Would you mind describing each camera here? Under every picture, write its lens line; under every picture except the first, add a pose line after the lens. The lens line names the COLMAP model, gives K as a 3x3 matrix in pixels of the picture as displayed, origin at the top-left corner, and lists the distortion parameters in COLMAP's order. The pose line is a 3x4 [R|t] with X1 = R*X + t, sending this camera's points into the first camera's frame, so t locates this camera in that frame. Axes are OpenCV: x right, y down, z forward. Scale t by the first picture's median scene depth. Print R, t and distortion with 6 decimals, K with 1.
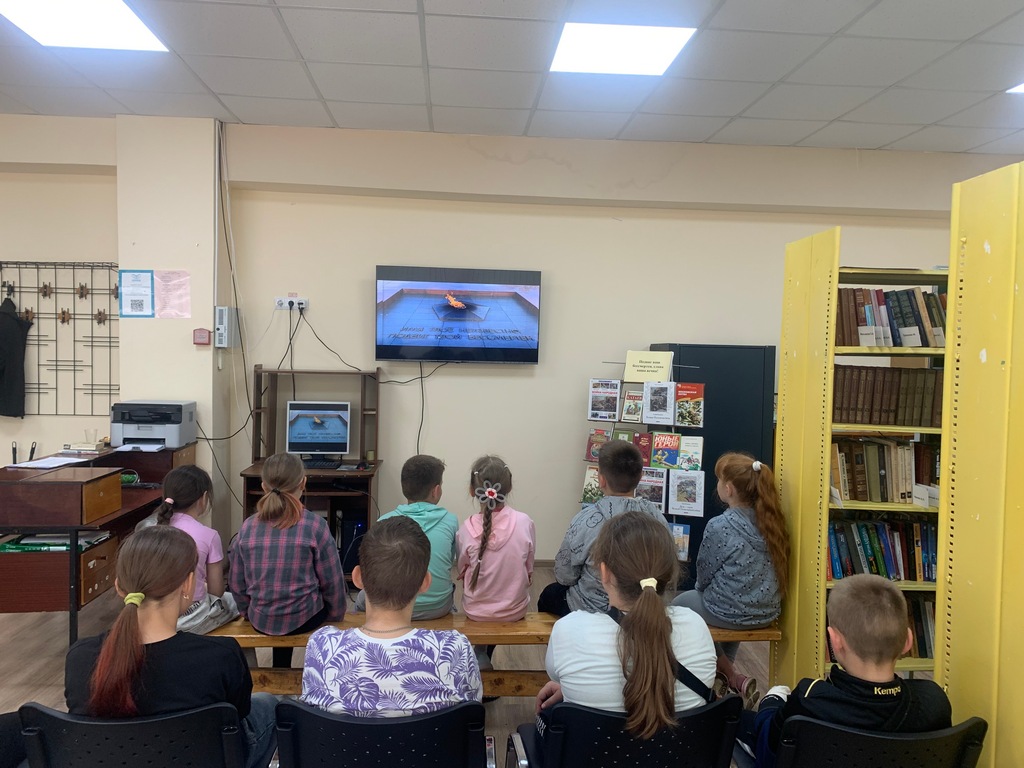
lens RADIAL K [[803.4, 0, 510.3], [0, 803.4, 385.7], [0, 0, 1]] dist [0.084104, -0.036156]
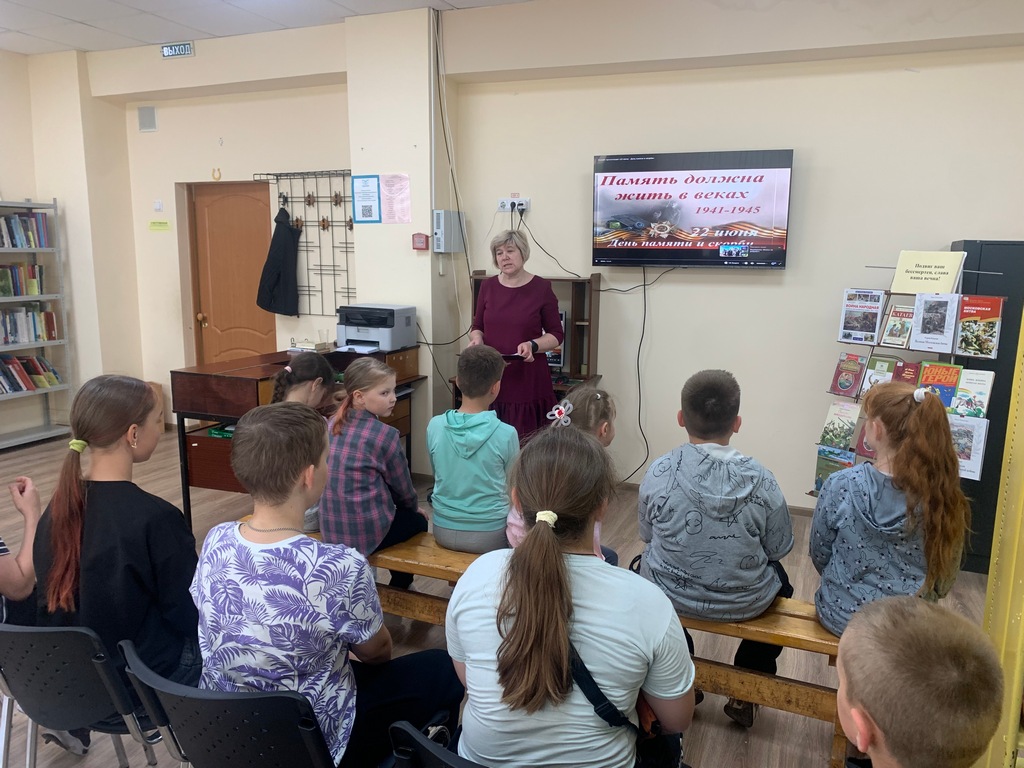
lens RADIAL K [[803.4, 0, 508.7], [0, 803.4, 386.2], [0, 0, 1]] dist [0.084104, -0.036156]
pose [[0.890691, 0.069394, -0.449281, 0.173788], [-0.016860, 0.992644, 0.119893, -0.003928], [0.454296, -0.099213, 0.885309, 0.148896]]
